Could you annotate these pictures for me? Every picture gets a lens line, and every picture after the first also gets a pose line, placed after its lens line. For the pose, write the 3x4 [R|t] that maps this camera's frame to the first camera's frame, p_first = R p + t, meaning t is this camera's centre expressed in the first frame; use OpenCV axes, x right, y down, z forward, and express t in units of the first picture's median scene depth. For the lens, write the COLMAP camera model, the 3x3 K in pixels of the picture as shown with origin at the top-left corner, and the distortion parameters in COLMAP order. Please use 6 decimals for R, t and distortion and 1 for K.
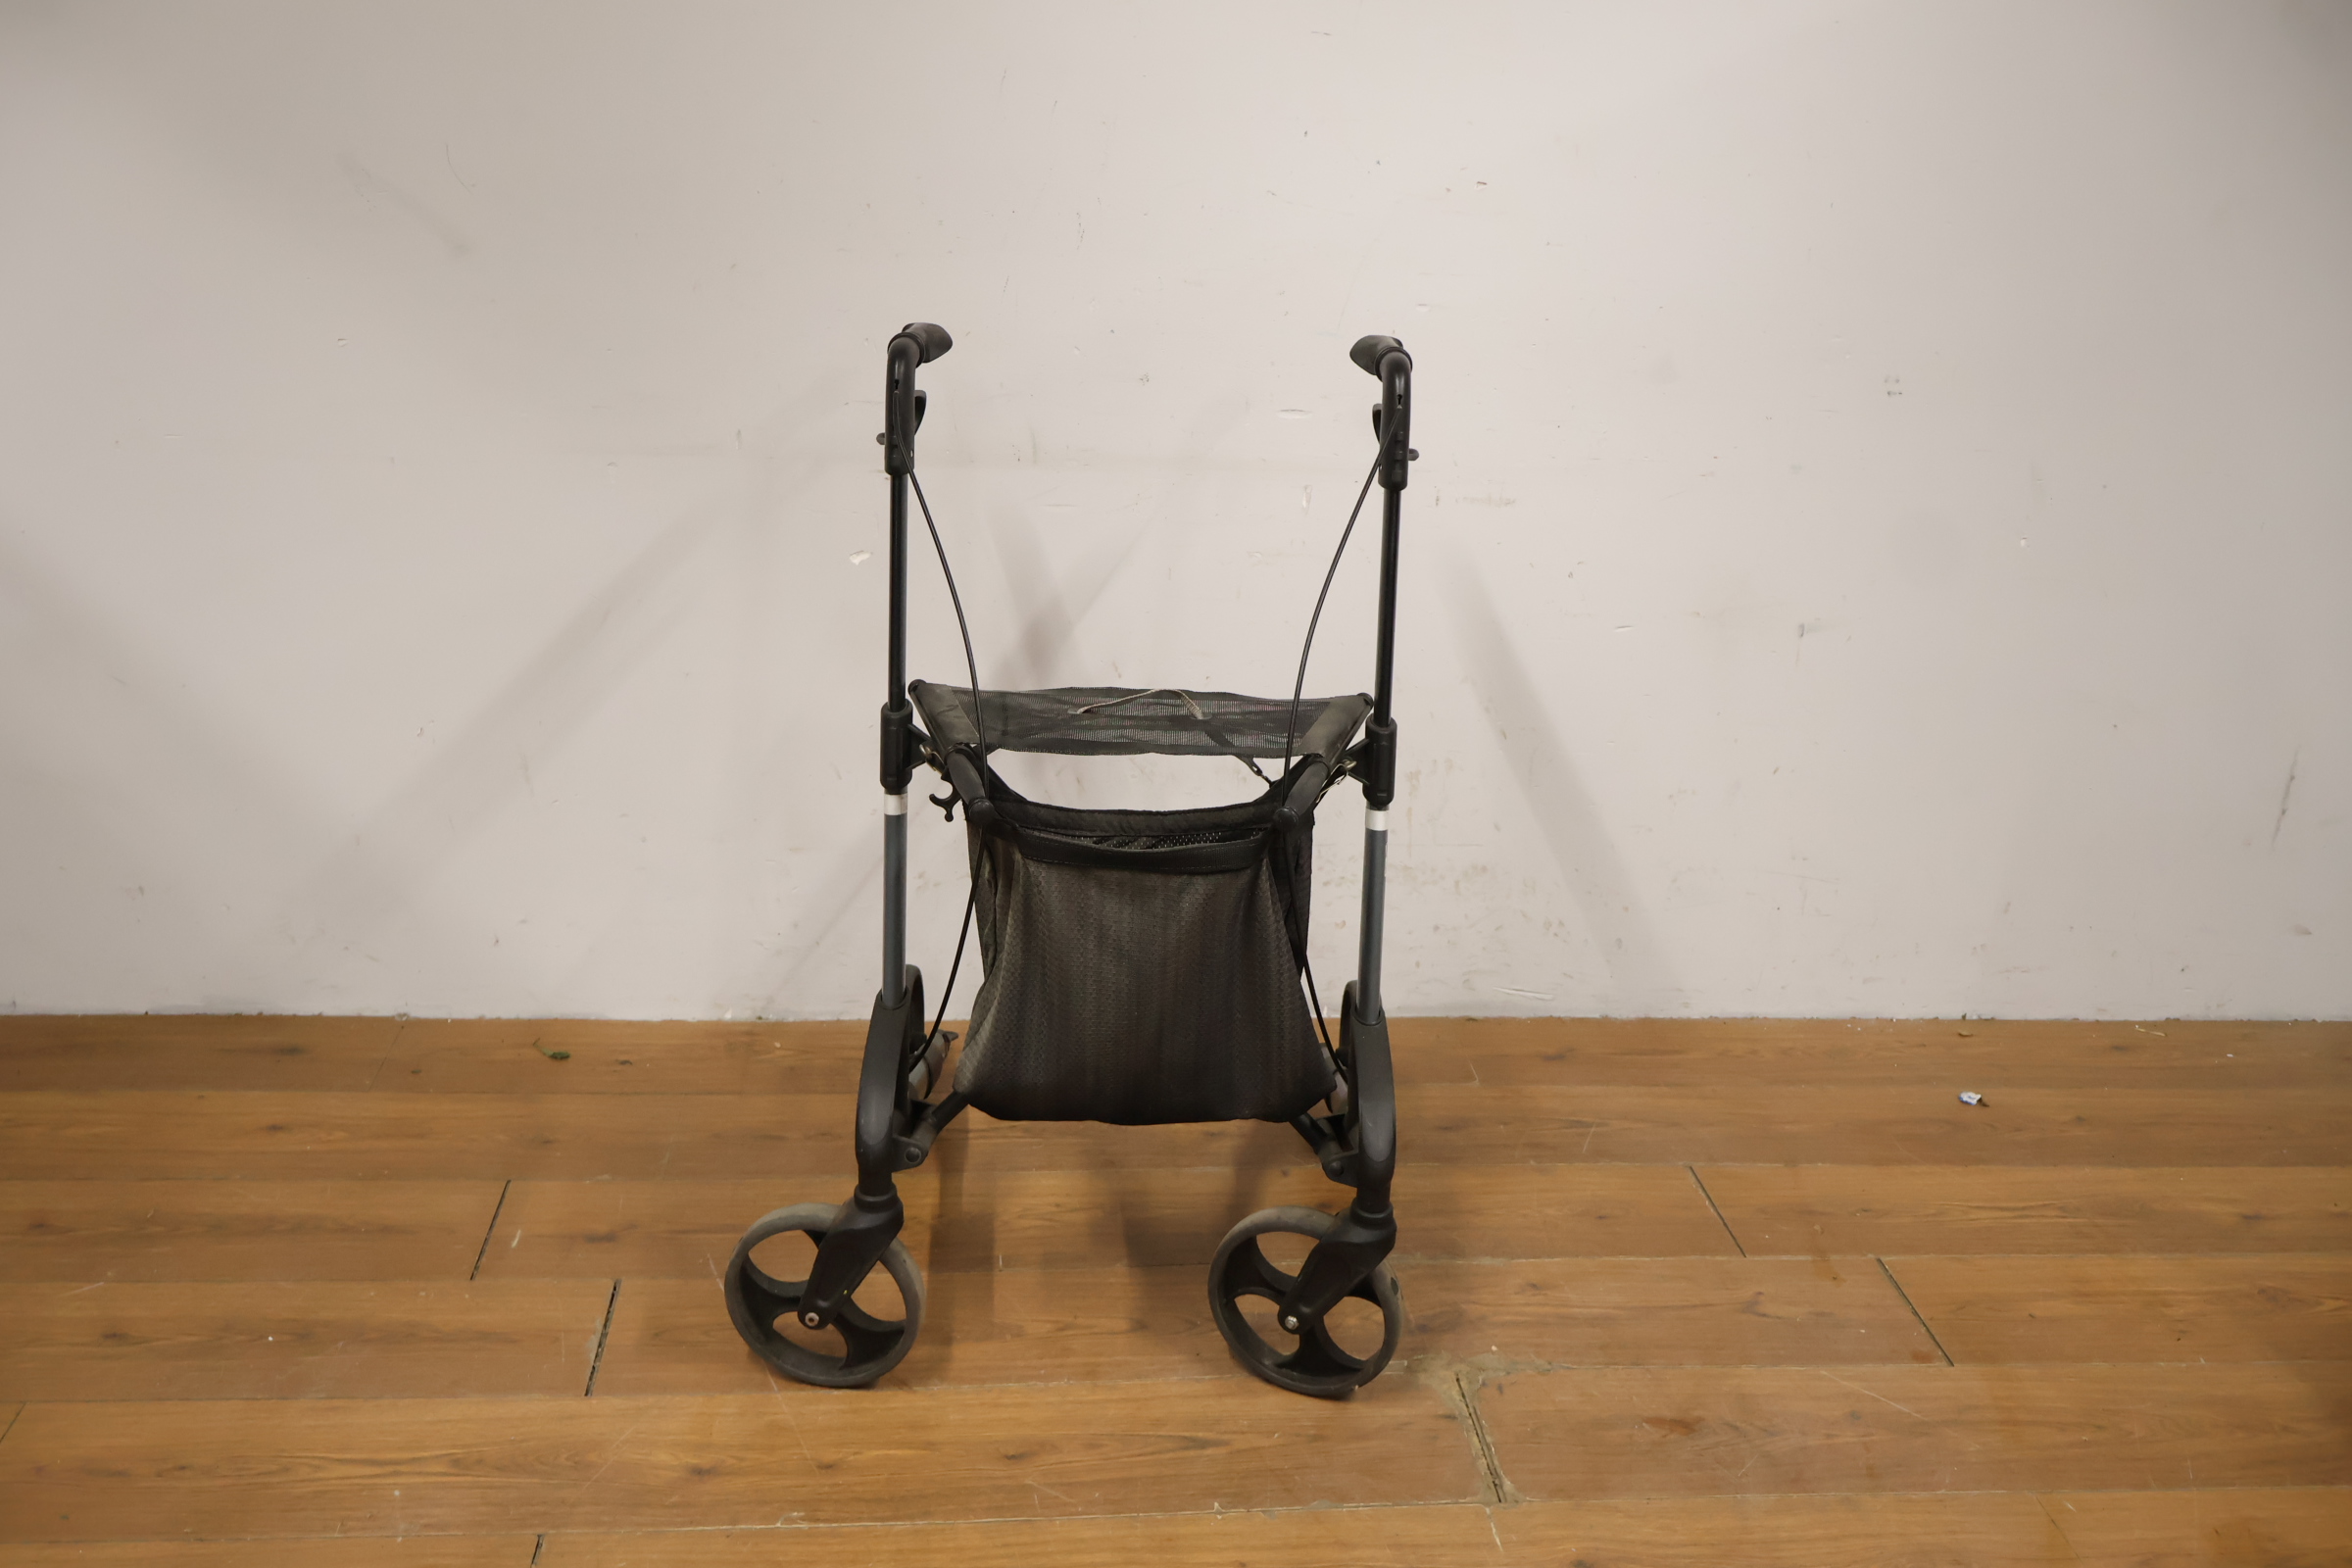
lens RADIAL K [[2039.1, 0, 1168.7], [0, 2039.1, 782.8], [0, 0, 1]] dist [0.004987, -0.004379]
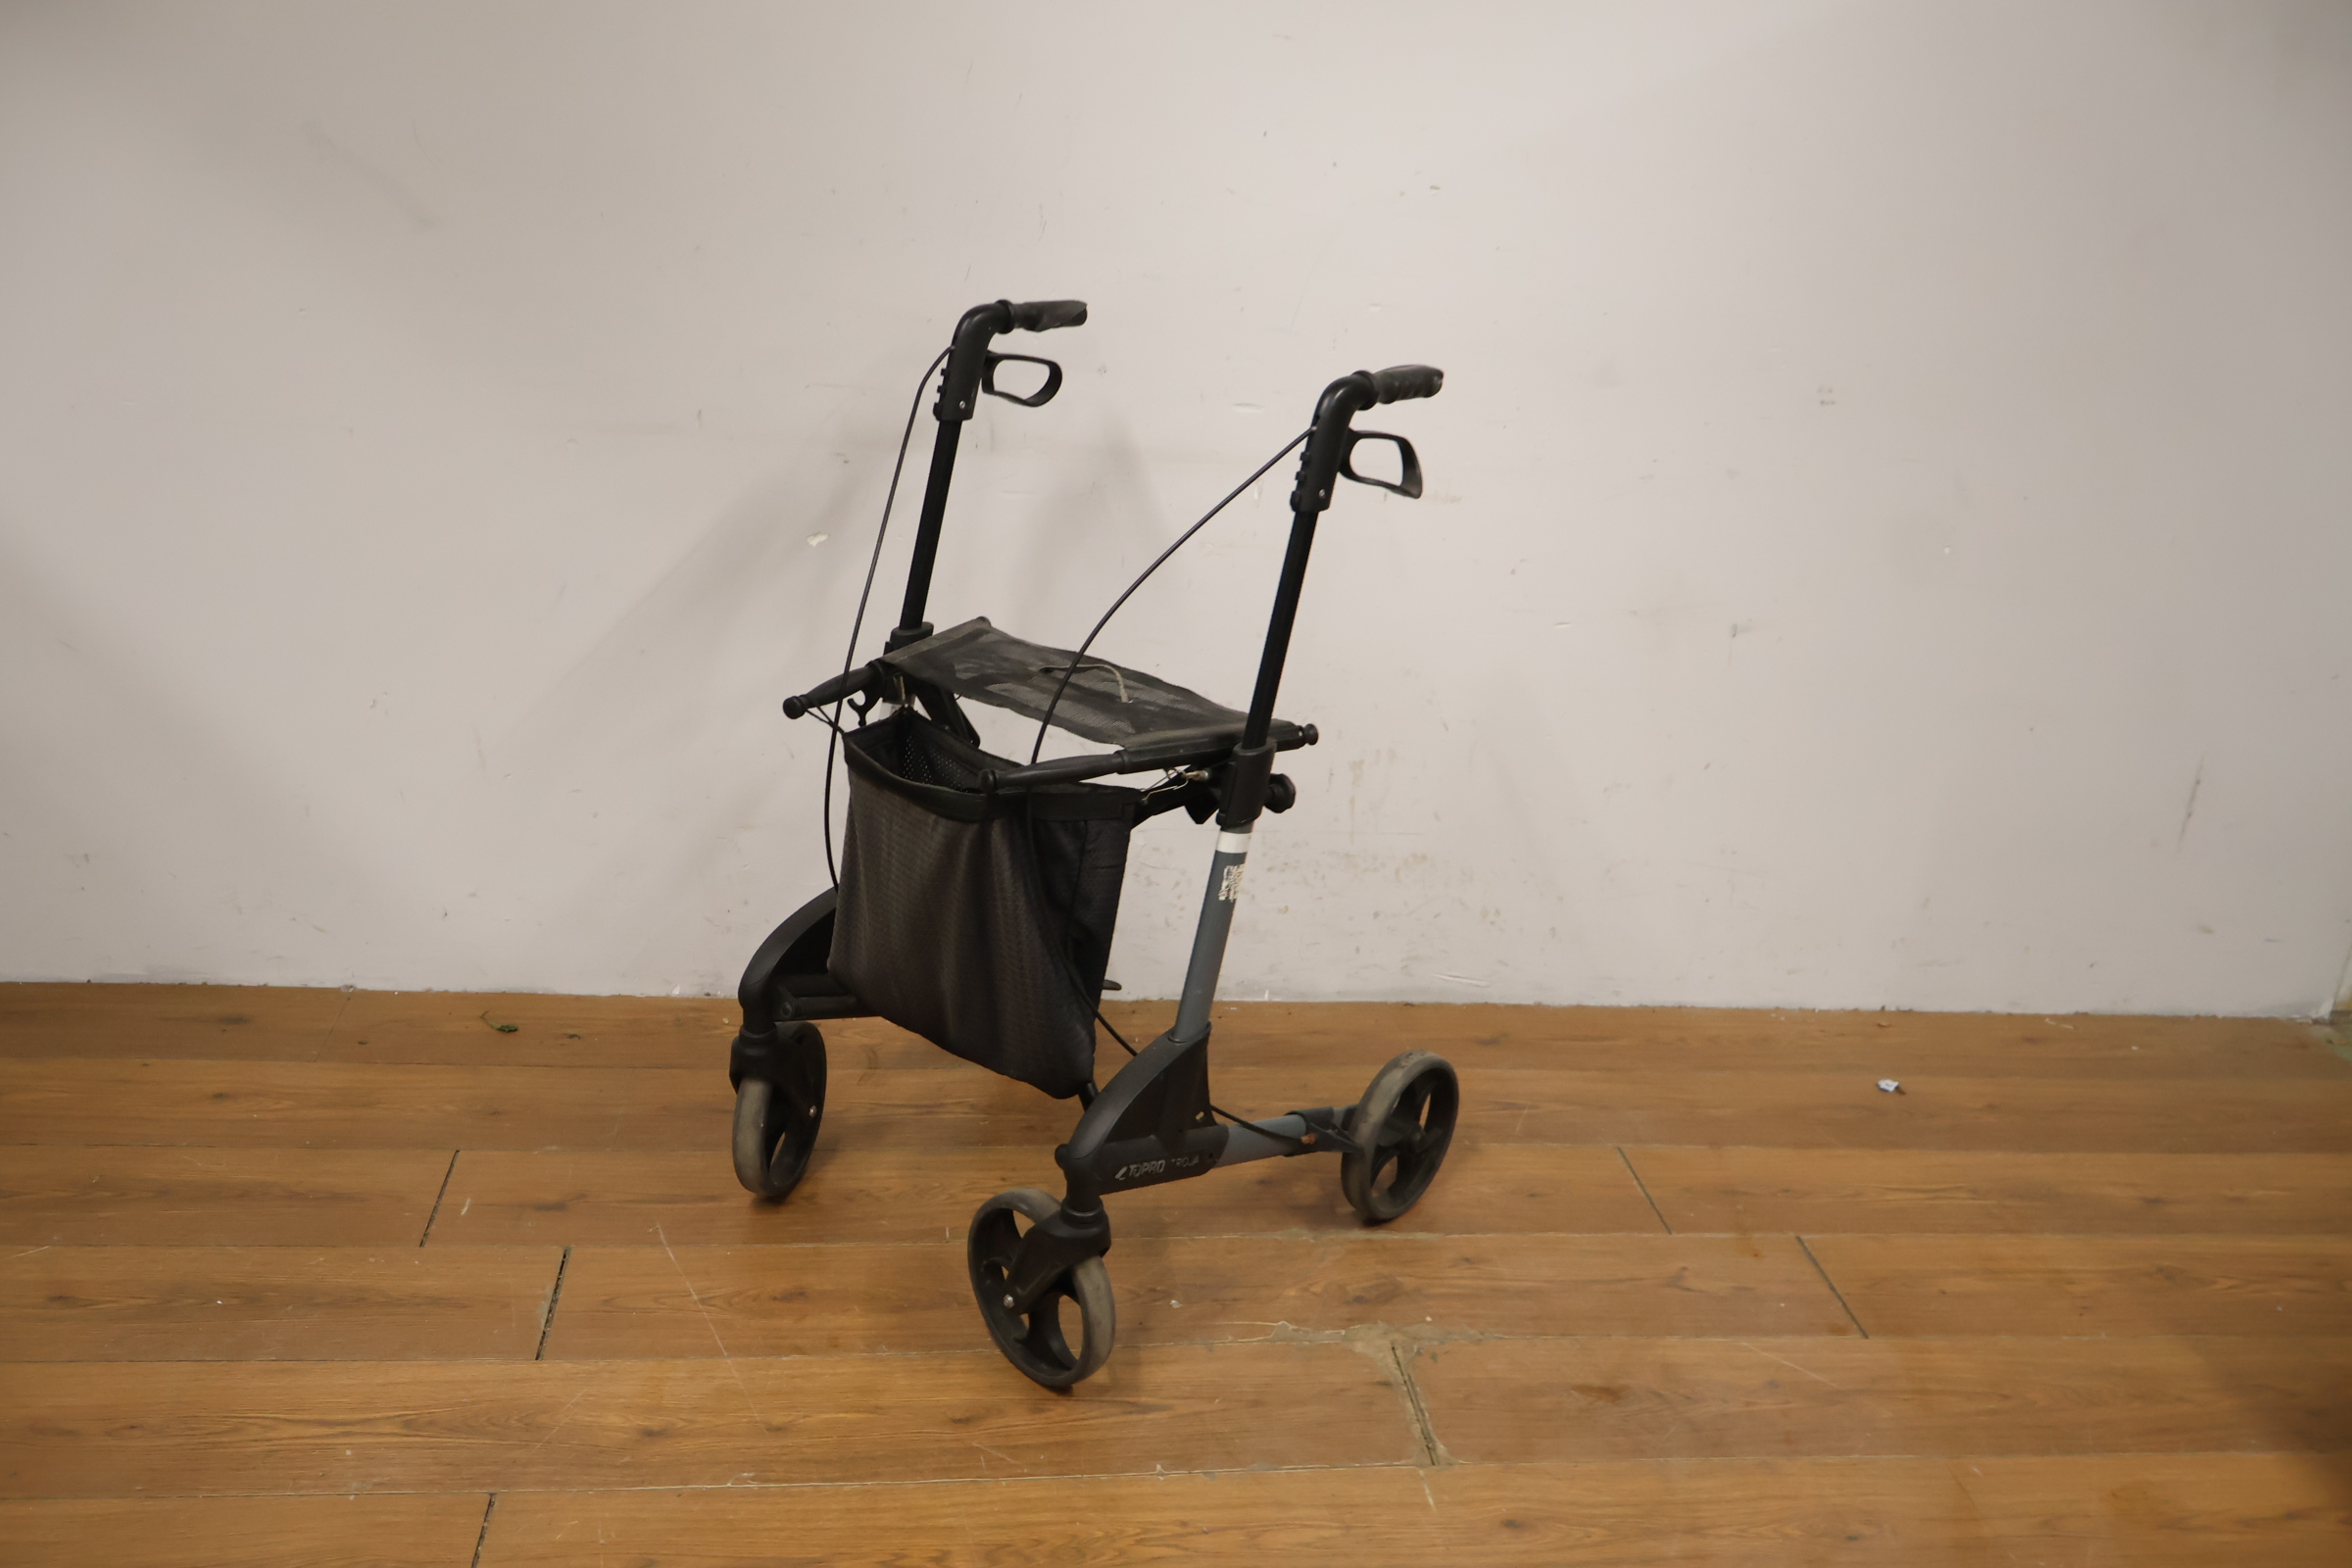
lens RADIAL K [[2039.1, 0, 1188.1], [0, 2039.1, 784.2], [0, 0, 1]] dist [0.004987, -0.004379]
pose [[0.998983, 0.016369, 0.042007, -0.008658], [-0.016425, 0.999865, 0.000995, 0.007503], [-0.041985, -0.001684, 0.999117, -0.020978]]
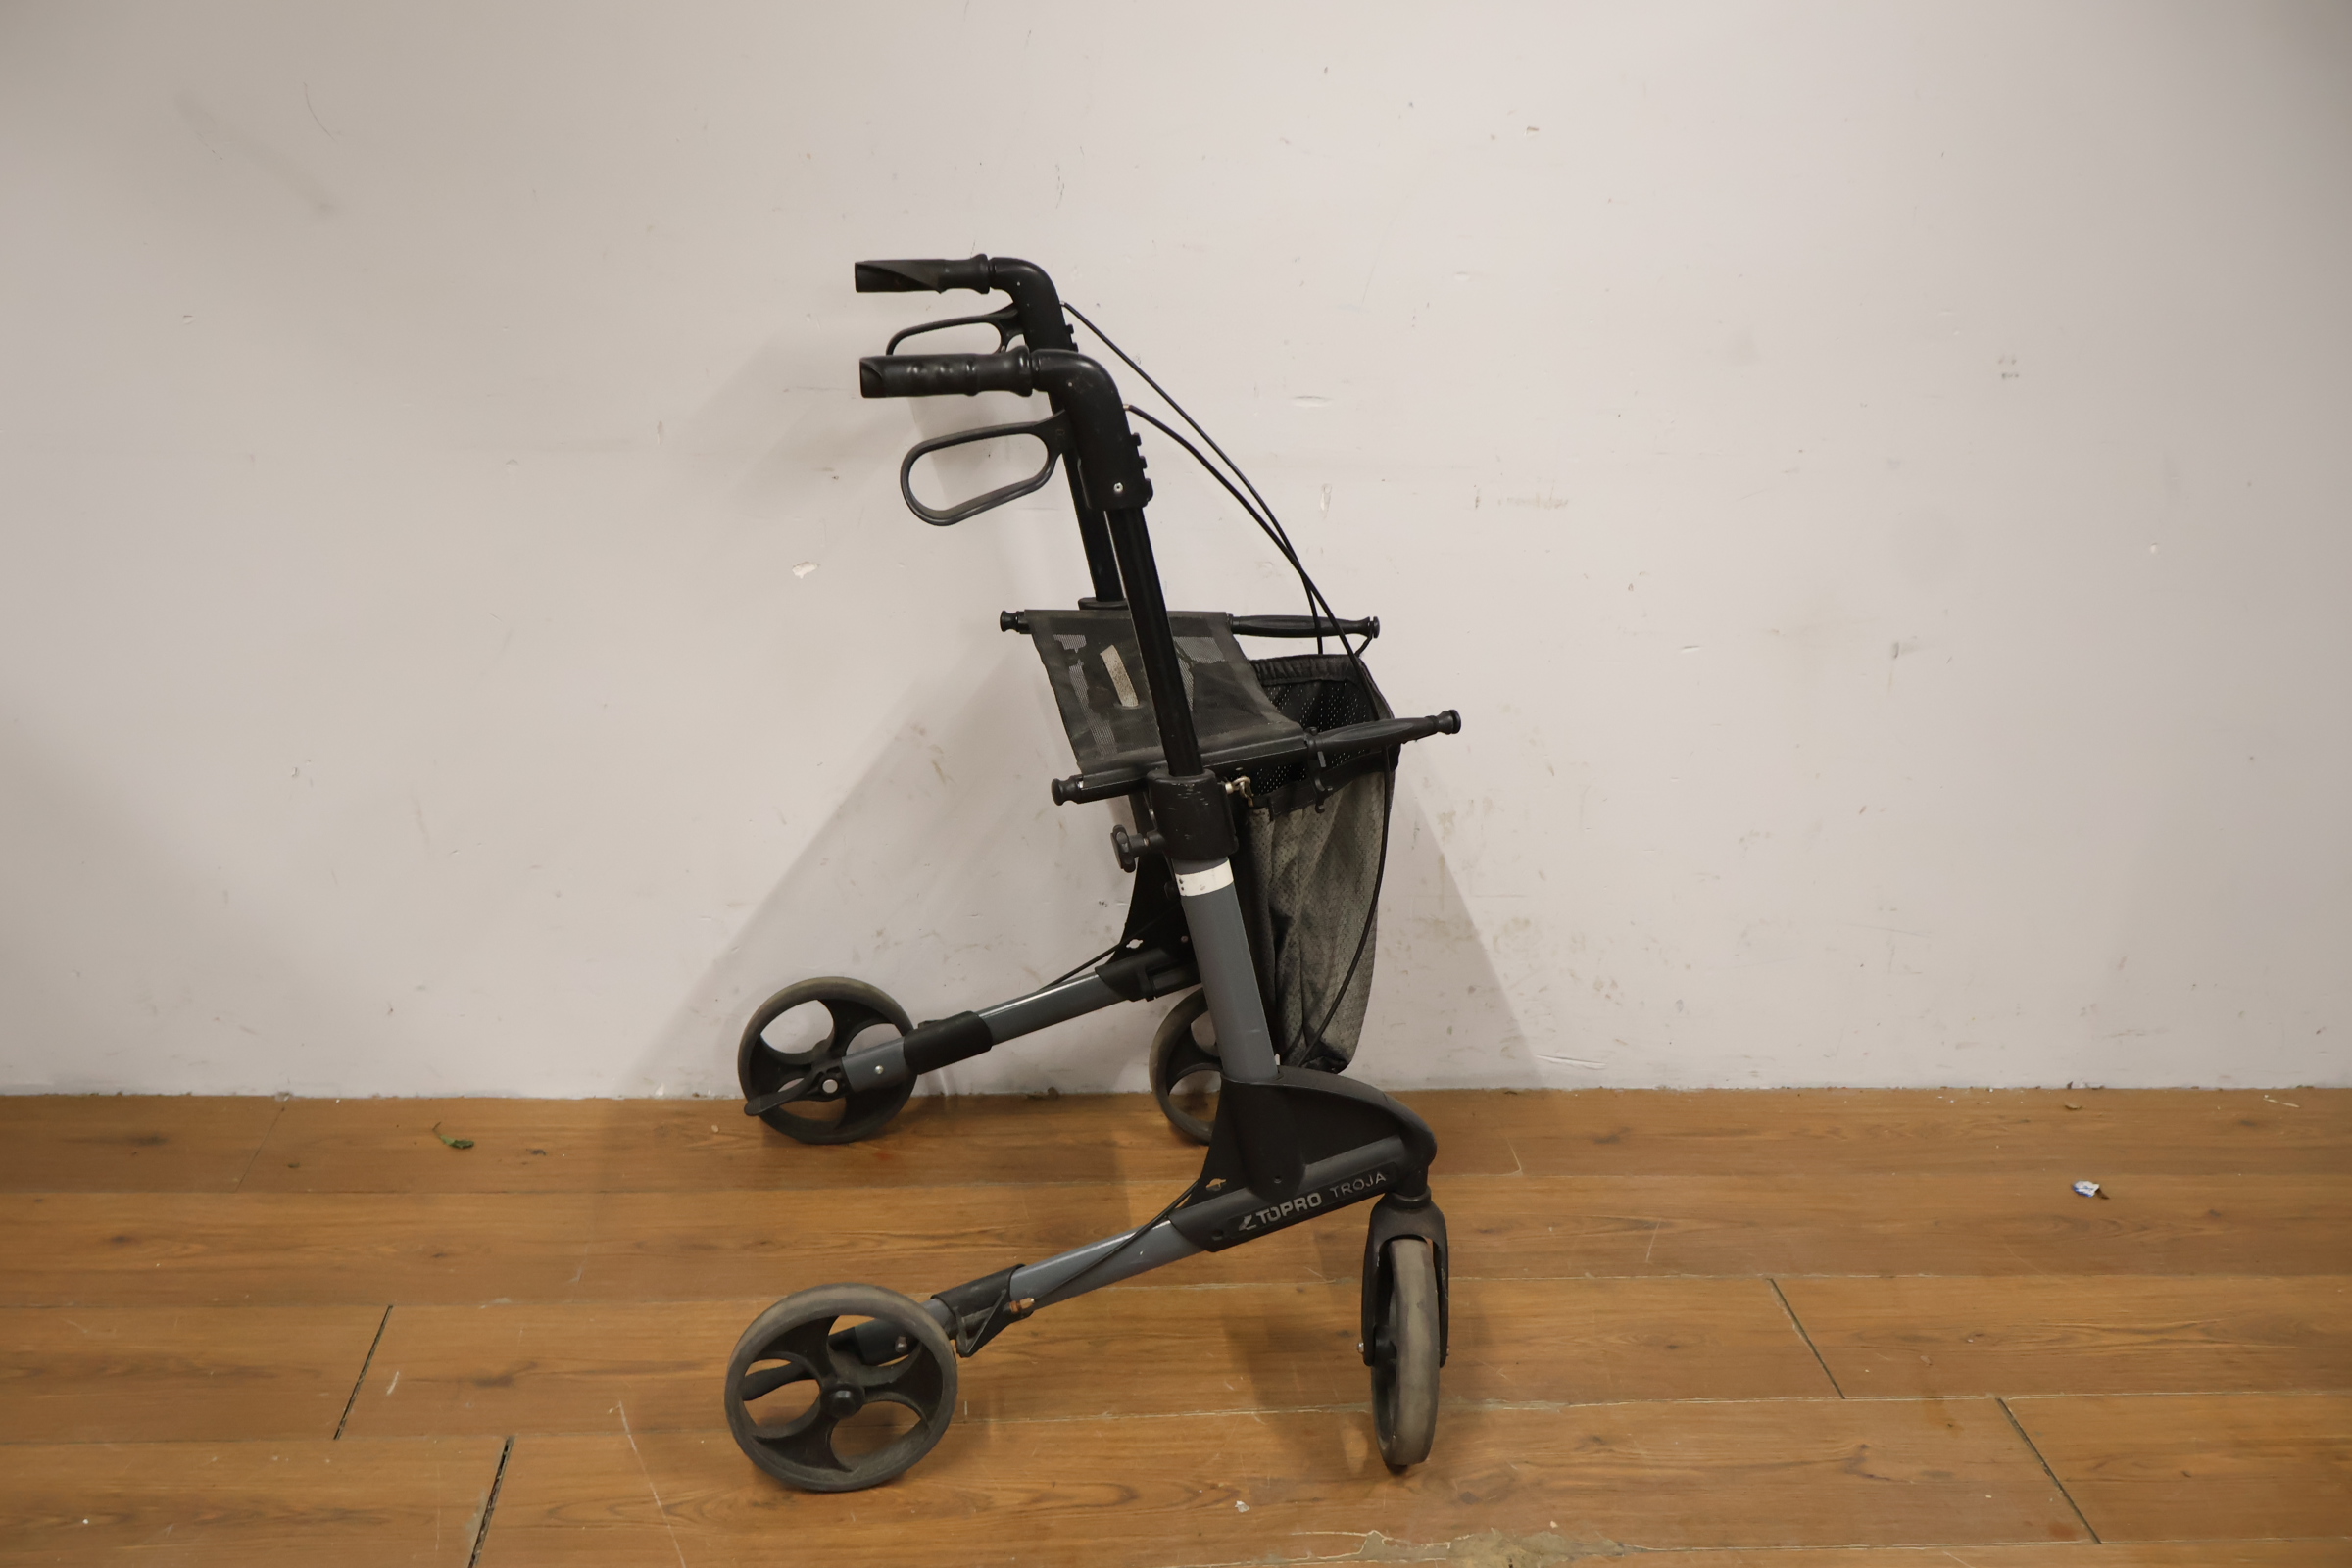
lens RADIAL K [[2039.1, 0, 1164.7], [0, 2039.1, 787.1], [0, 0, 1]] dist [0.004987, -0.004379]
pose [[0.999999, -0.000853, -0.001000, 0.000994], [0.000869, 0.999859, 0.016743, -0.035889], [0.000986, -0.016744, 0.999859, 0.152091]]
